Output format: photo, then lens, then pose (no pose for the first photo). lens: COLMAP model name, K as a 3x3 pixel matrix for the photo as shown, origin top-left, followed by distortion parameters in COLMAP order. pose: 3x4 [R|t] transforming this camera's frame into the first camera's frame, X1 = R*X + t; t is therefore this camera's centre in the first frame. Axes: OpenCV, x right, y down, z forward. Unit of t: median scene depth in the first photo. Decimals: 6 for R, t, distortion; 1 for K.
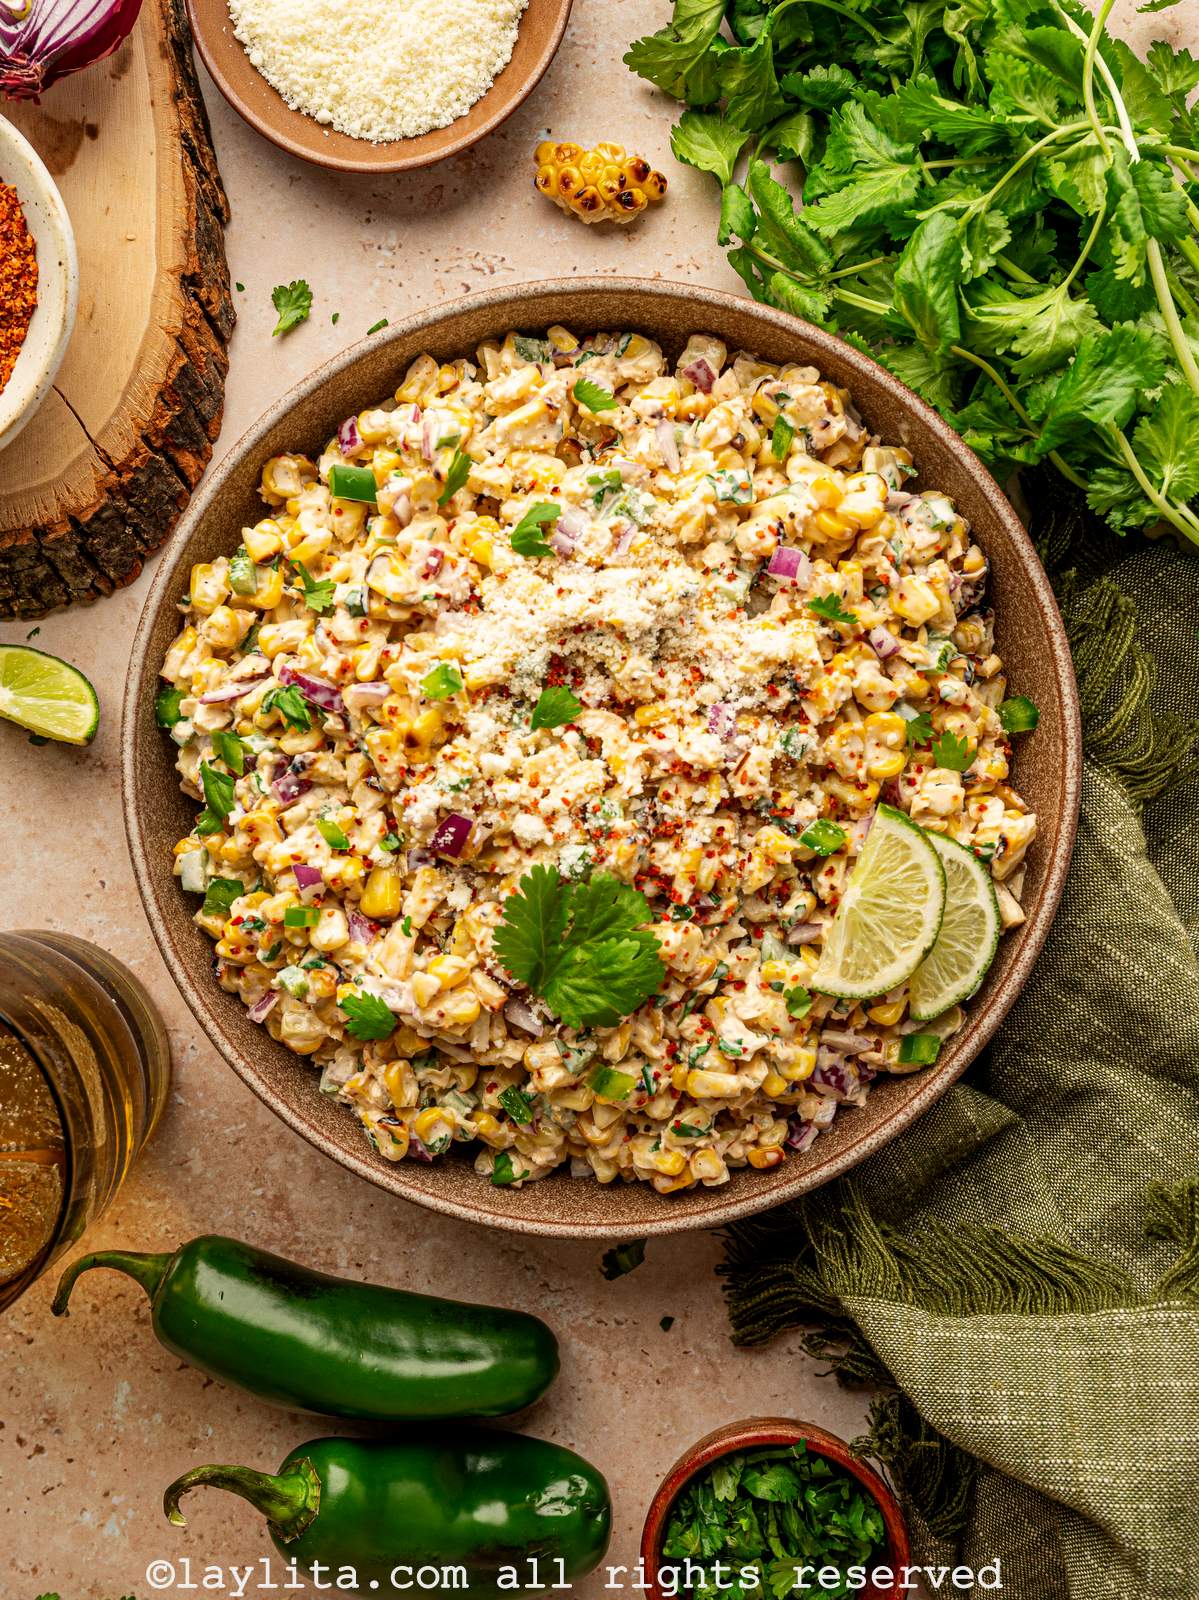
lens RADIAL K [[1688.6, 0, 605.0], [0, 1688.6, 773.9], [0, 0, 1]] dist [-0.000853, -0.008675]
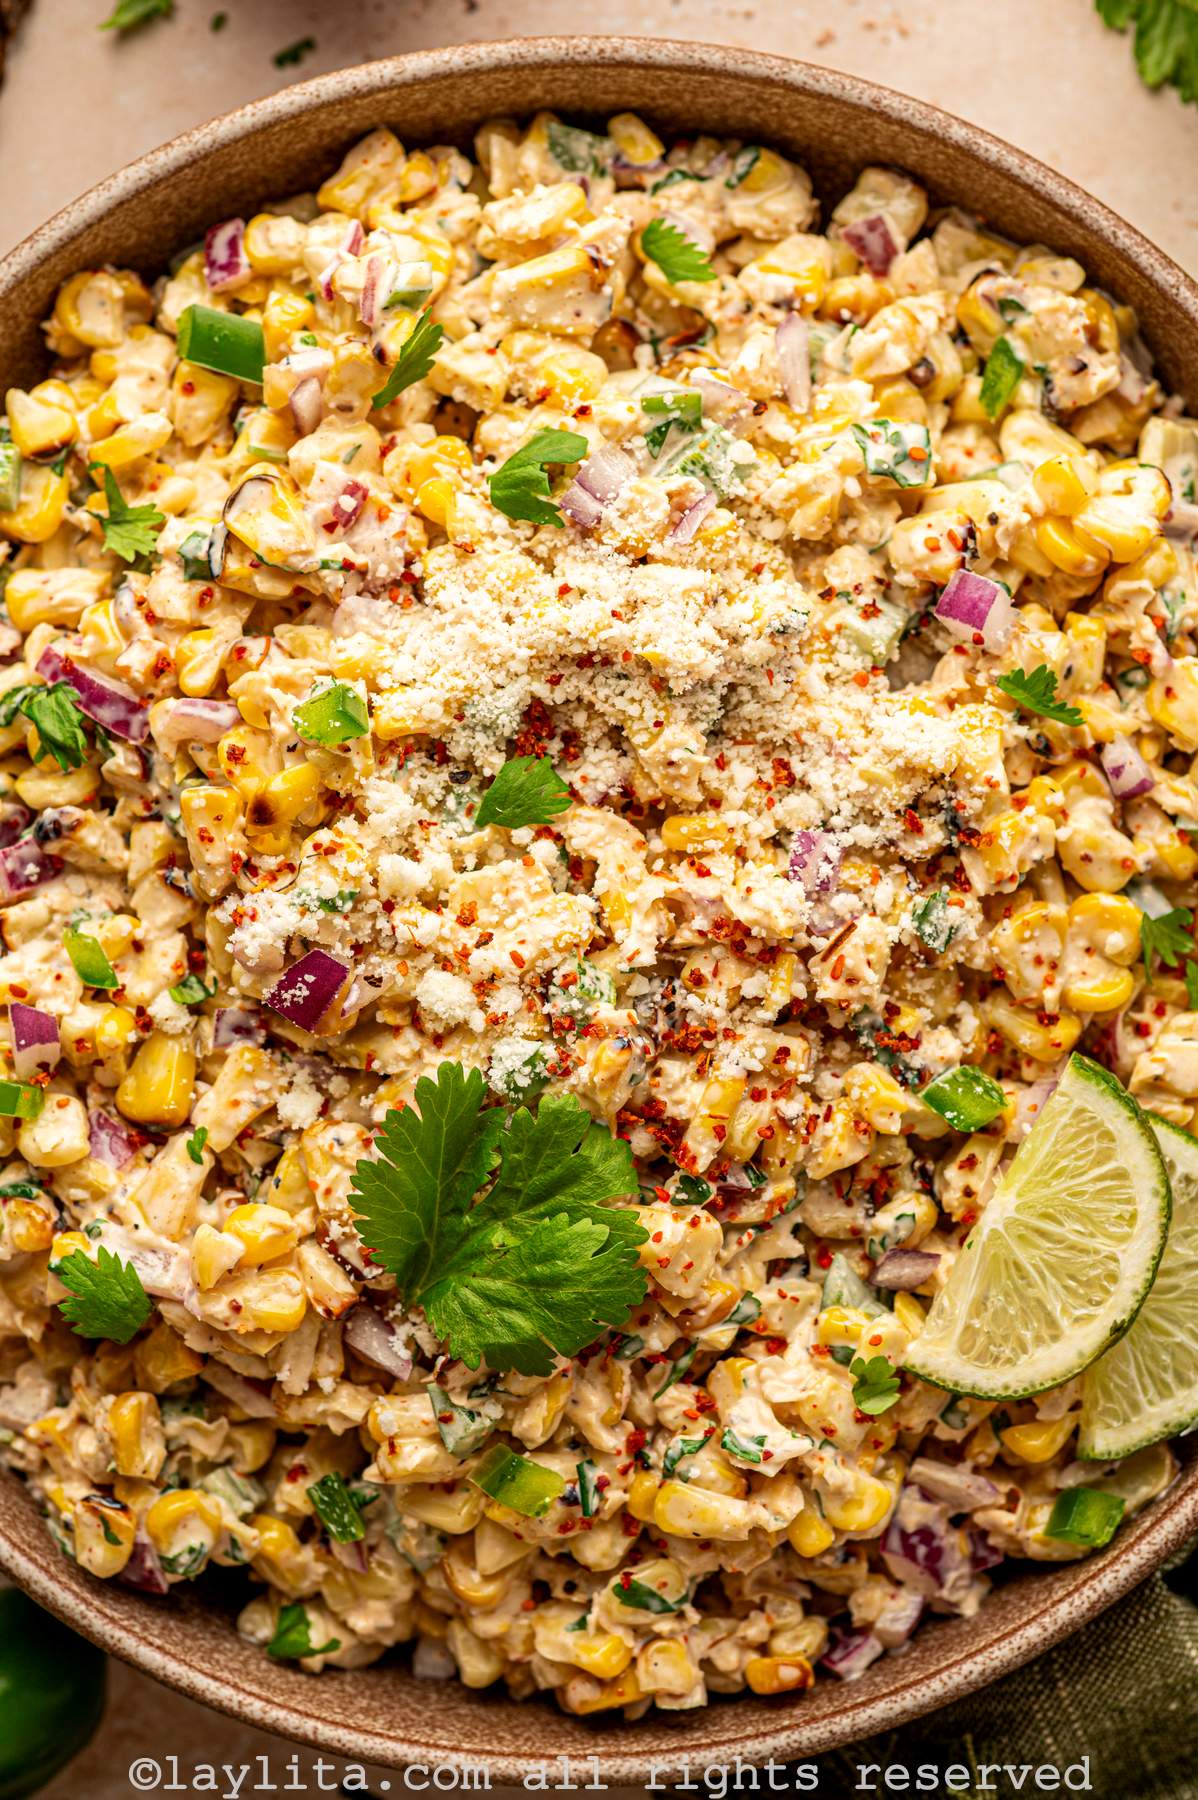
lens RADIAL K [[5194.8, 0, 556.7], [0, 5194.8, 894.4], [0, 0, 1]] dist [-0.060598, 1.514373]
pose [[0.988395, 0.151845, -0.004316, -0.005985], [-0.151856, 0.986937, -0.053803, 0.082841], [-0.003910, 0.053834, 0.998542, -0.700615]]
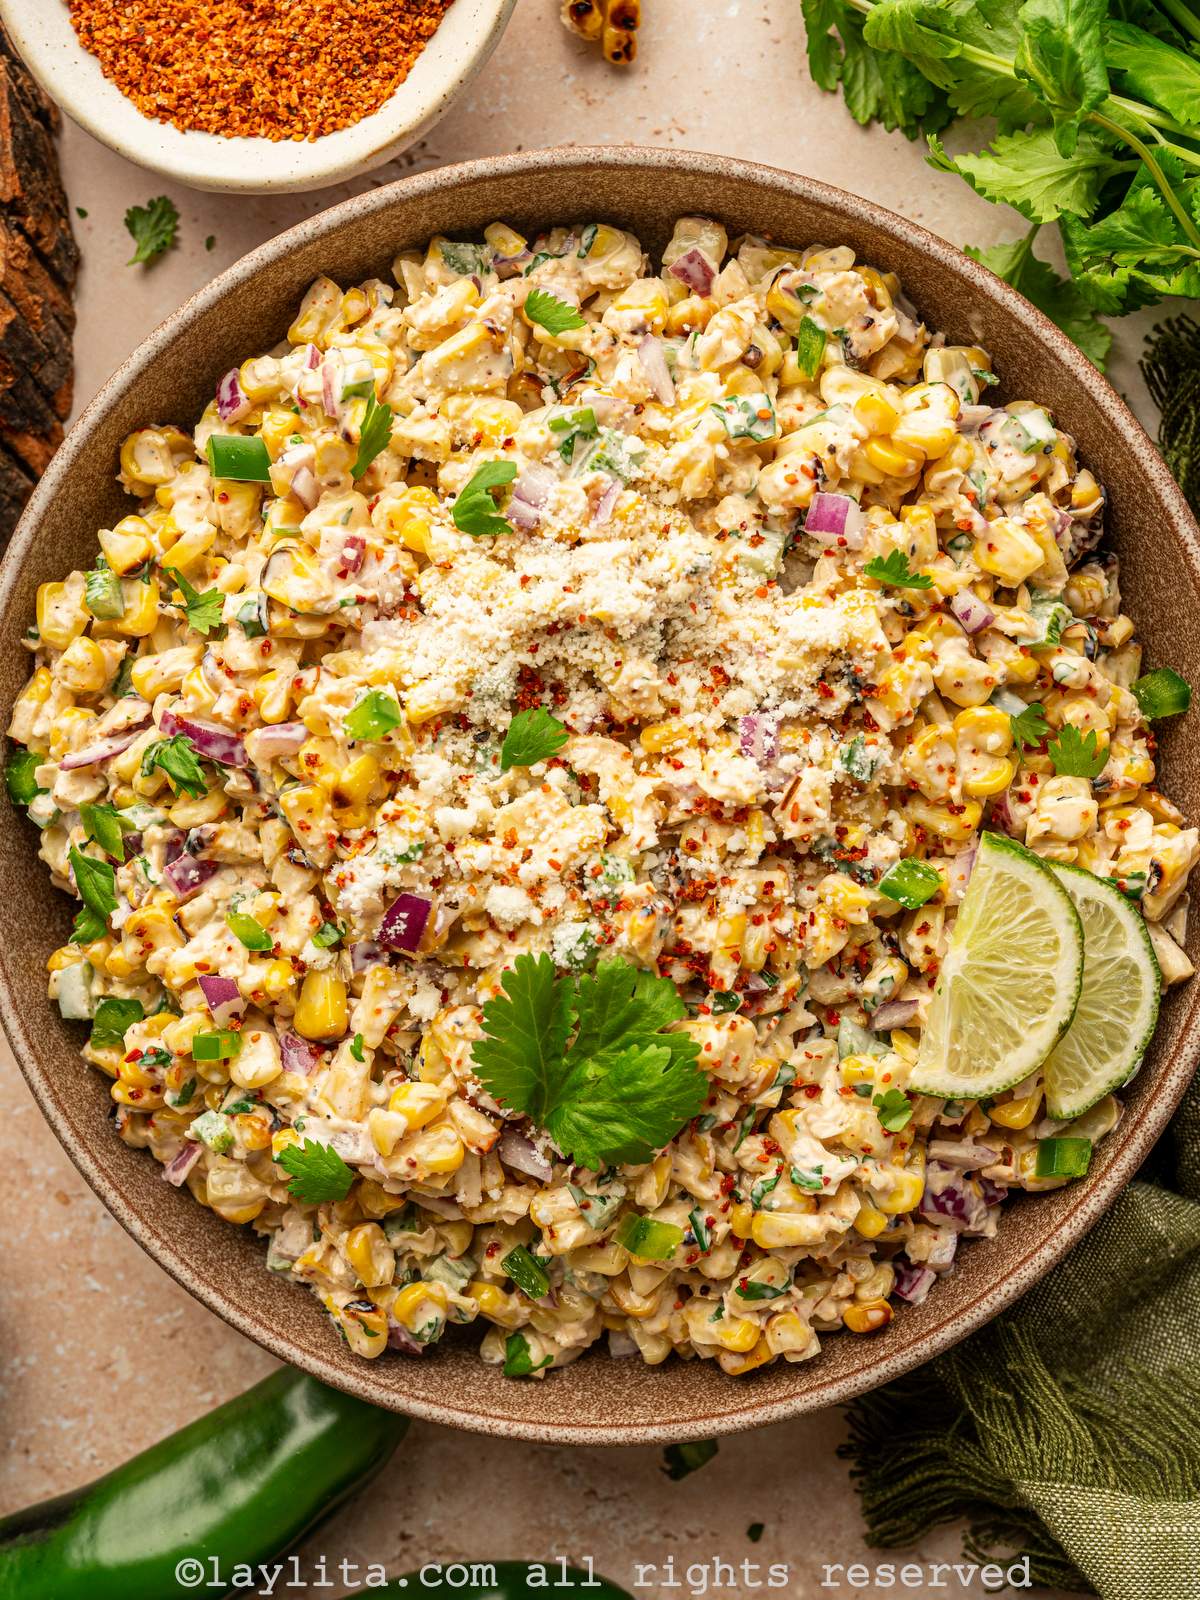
lens RADIAL K [[1942.9, 0, 602.2], [0, 1942.9, 793.3], [0, 0, 1]] dist [-0.009700, 0.037753]
pose [[0.996276, -0.080675, -0.030411, 0.024538], [0.080896, 0.996704, 0.006084, -0.017426], [0.029820, -0.008522, 0.999519, 0.150938]]
